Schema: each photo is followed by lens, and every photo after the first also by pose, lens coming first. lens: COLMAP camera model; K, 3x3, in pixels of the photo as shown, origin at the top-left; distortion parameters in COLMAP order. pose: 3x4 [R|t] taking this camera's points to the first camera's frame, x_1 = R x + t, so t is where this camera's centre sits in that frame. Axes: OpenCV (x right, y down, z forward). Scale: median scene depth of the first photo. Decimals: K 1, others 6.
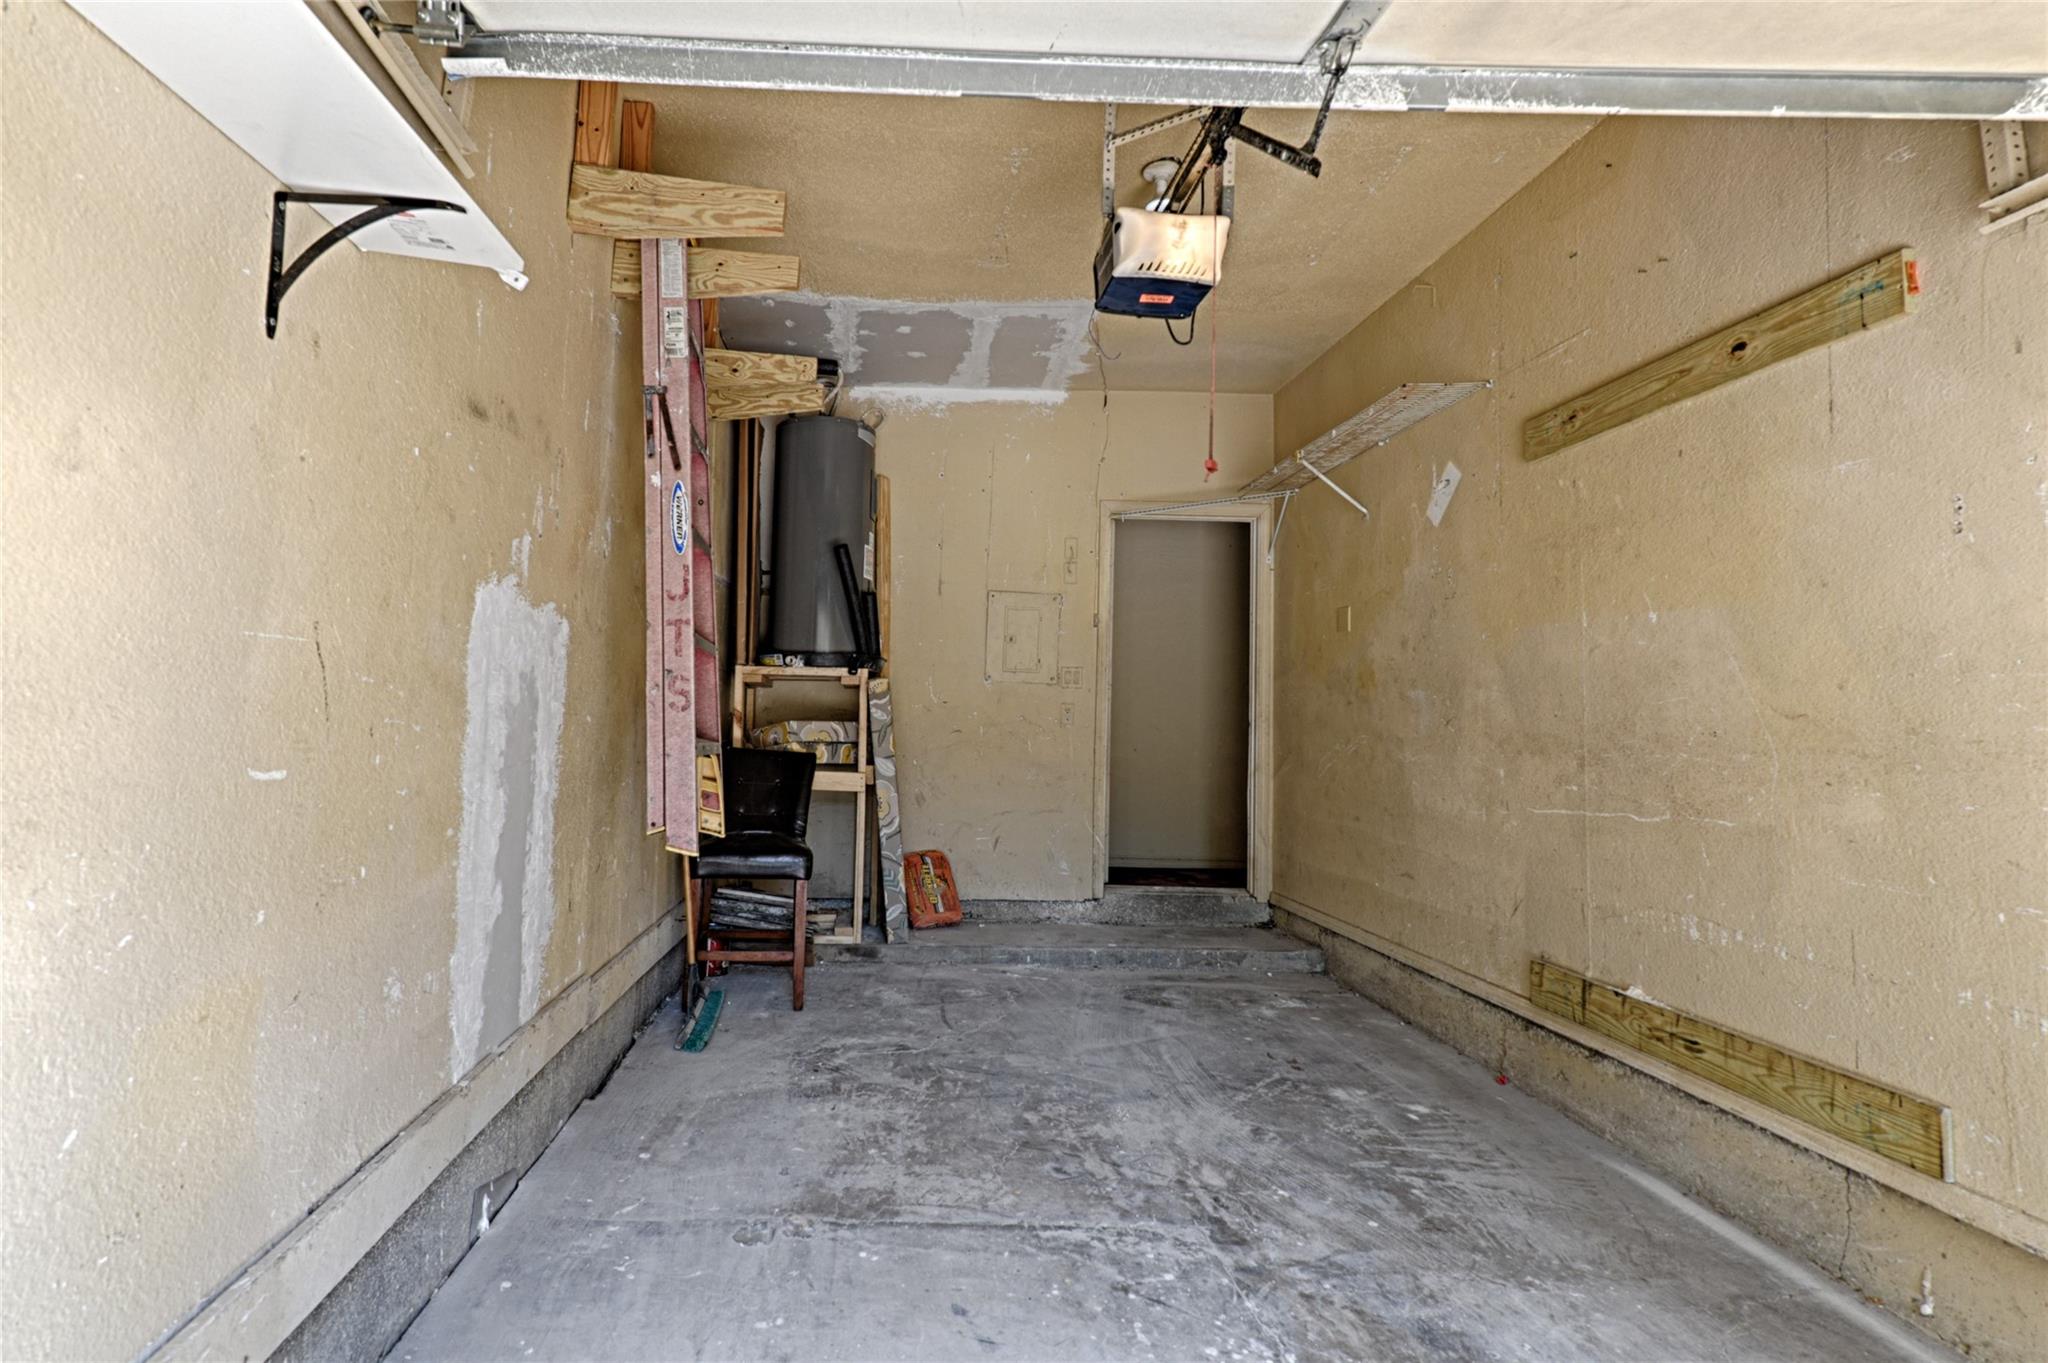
lens RADIAL K [[830.1, 0, 969.8], [0, 830.1, 646.4], [0, 0, 1]] dist [0.001346, 0.000067]
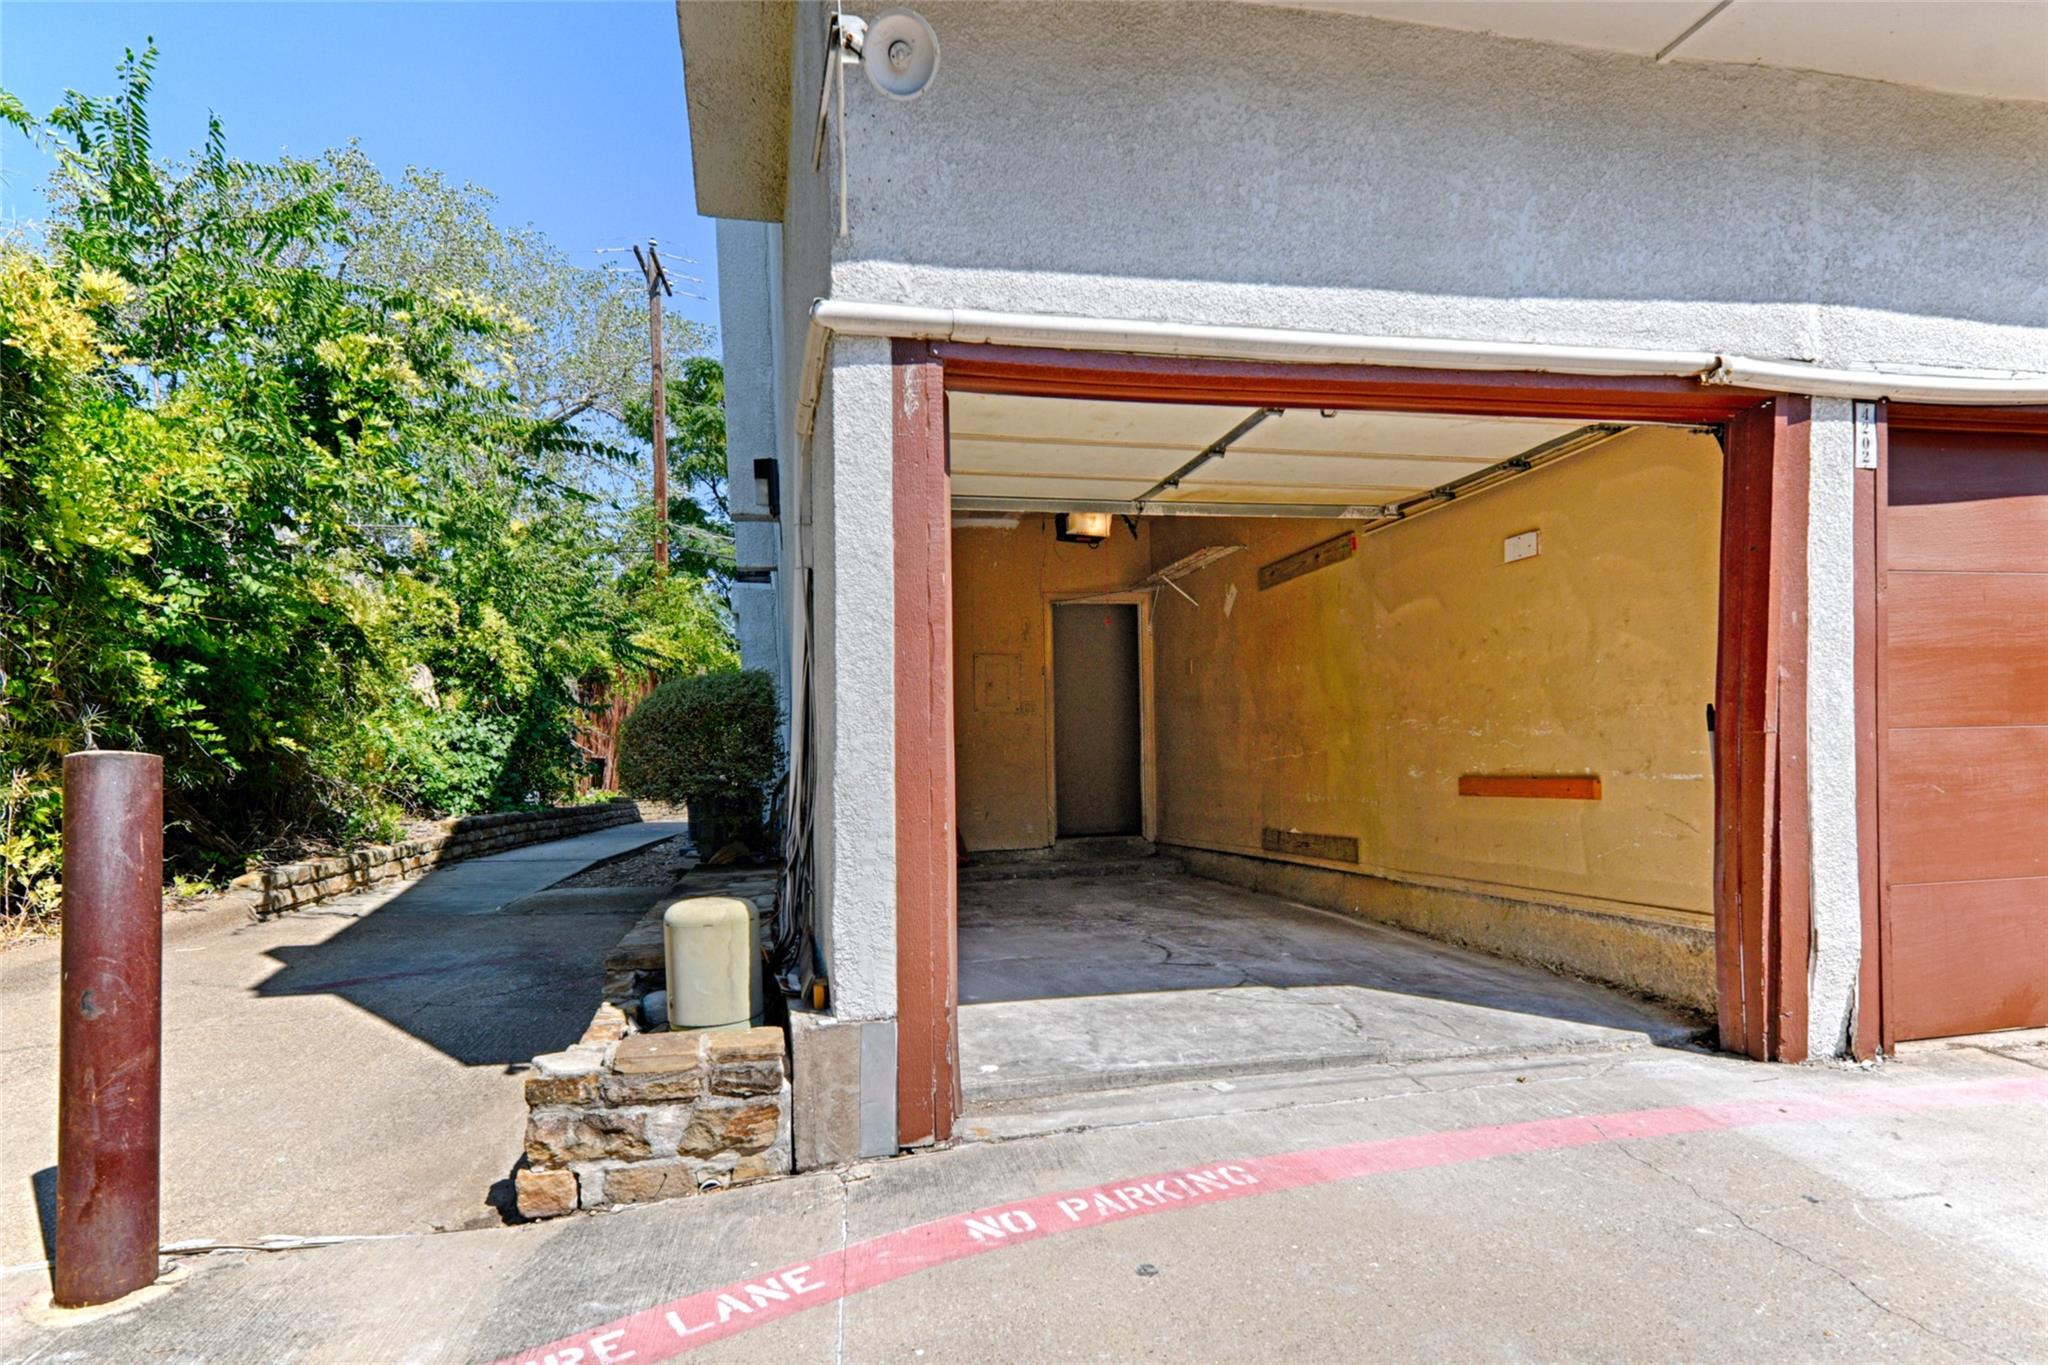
lens RADIAL K [[841.2, 0, 1022.2], [0, 841.2, 689.4], [0, 0, 1]] dist [0.001833, -0.000165]
pose [[0.986201, -0.036467, 0.161484, -0.218556], [0.035519, 0.999331, 0.008757, -0.016987], [-0.161696, -0.002900, 0.986836, -0.842617]]
